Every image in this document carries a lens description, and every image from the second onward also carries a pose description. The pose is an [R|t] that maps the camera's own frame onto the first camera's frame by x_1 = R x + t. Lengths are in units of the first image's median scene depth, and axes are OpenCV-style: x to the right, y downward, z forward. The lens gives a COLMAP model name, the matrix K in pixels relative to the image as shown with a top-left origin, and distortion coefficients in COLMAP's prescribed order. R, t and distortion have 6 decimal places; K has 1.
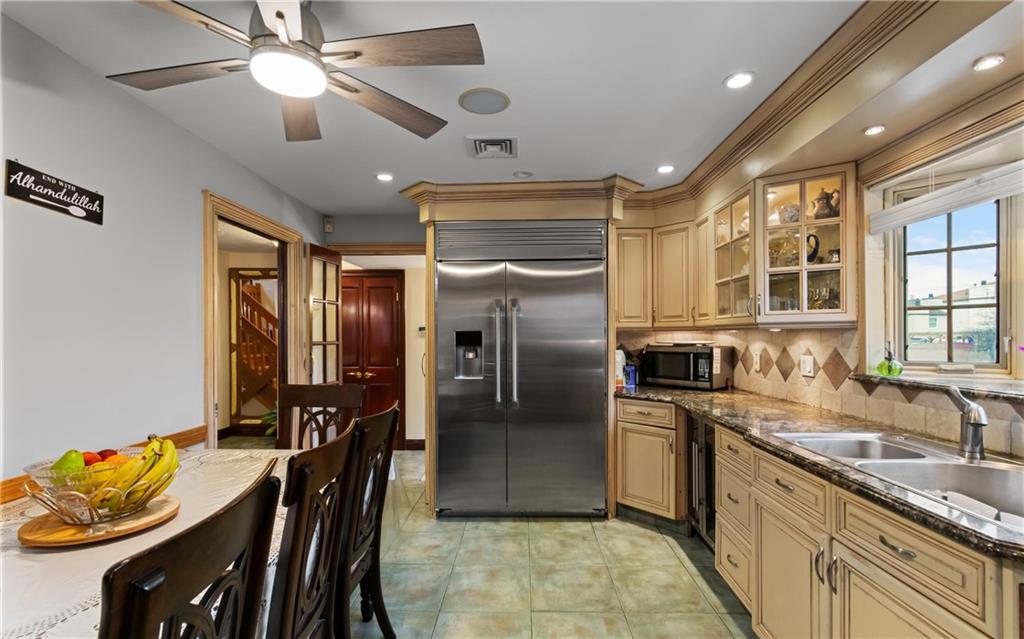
lens RADIAL K [[458.9, 0, 513.1], [0, 458.9, 338.9], [0, 0, 1]] dist [0.004028, -0.002019]
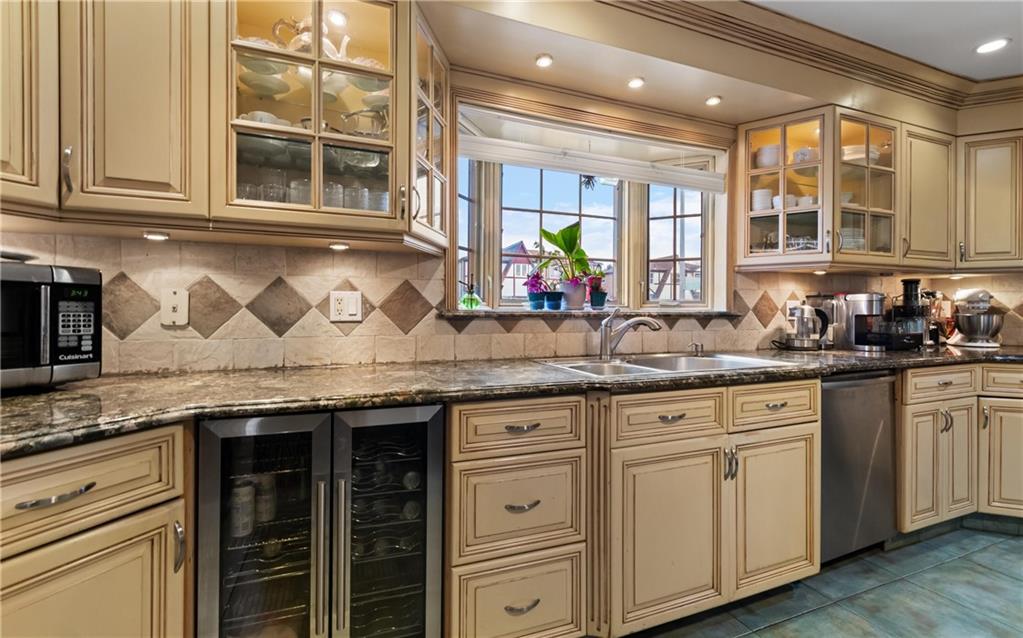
lens RADIAL K [[457.3, 0, 510.8], [0, 457.3, 311.4], [0, 0, 1]] dist [0.005533, -0.002065]
pose [[-0.402150, 0.000686, 0.915574, -0.071101], [0.002723, 0.999996, 0.000447, 0.065691], [-0.915570, 0.002672, -0.402150, 1.032398]]
